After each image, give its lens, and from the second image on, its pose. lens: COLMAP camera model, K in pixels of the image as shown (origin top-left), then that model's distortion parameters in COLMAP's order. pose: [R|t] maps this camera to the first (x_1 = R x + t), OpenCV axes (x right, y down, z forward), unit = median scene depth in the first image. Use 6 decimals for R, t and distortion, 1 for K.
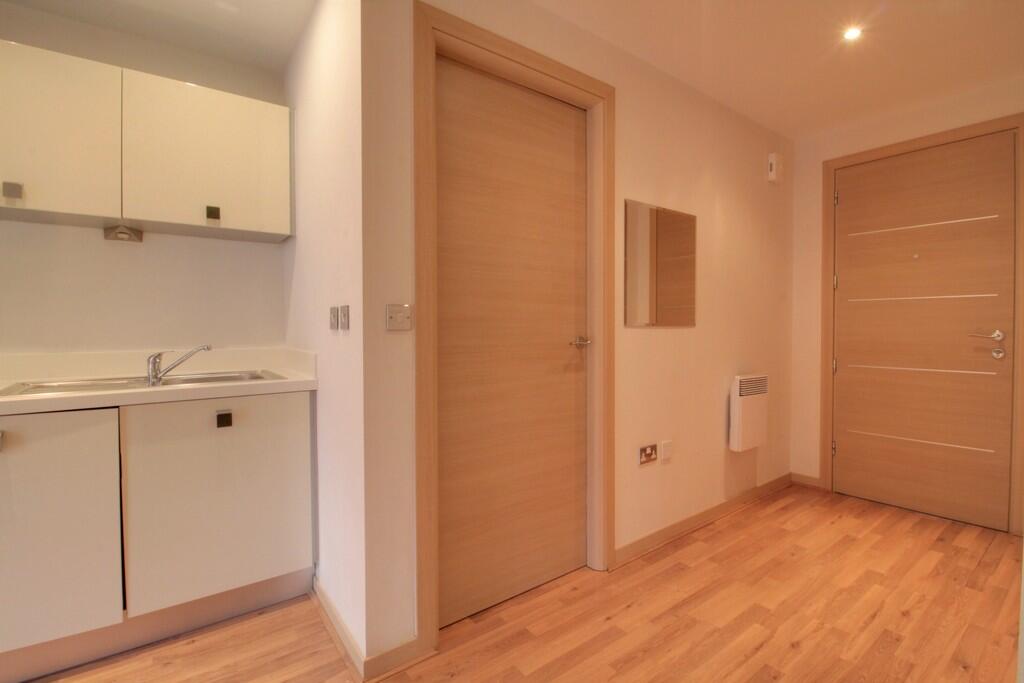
lens RADIAL K [[471.6, 0, 512.0], [0, 471.6, 341.5], [0, 0, 1]] dist [-0.001964, -0.013478]
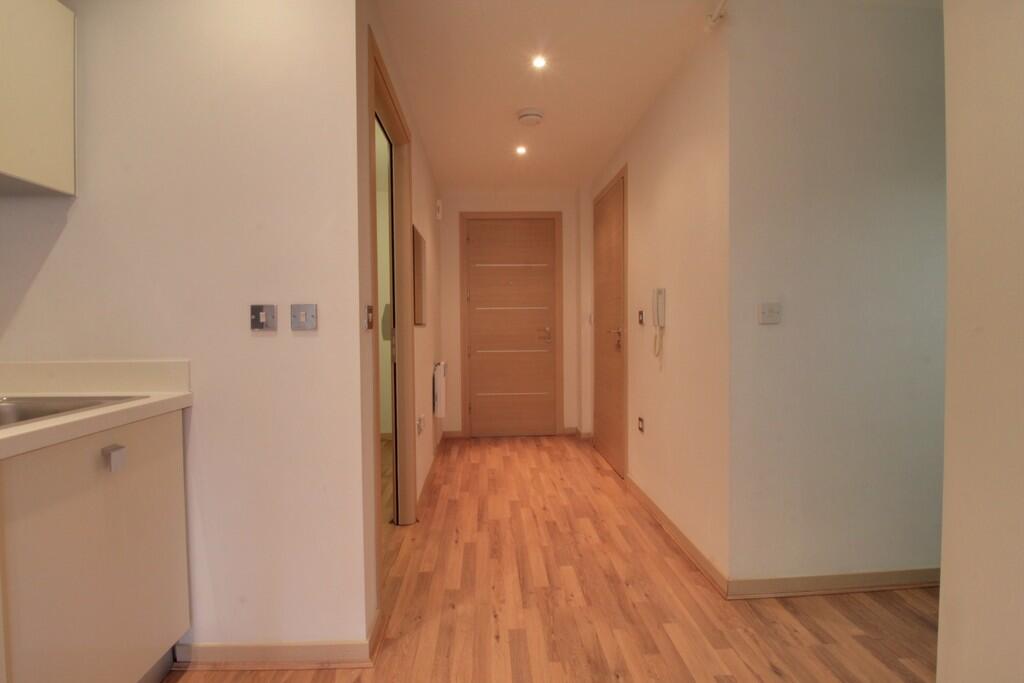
lens RADIAL K [[471.6, 0, 512.0], [0, 471.6, 341.5], [0, 0, 1]] dist [-0.001964, -0.013478]
pose [[0.557050, -0.032231, 0.829854, -0.715292], [0.032690, 0.999323, 0.016869, -0.002972], [-0.829836, 0.017731, 0.557726, 0.090569]]
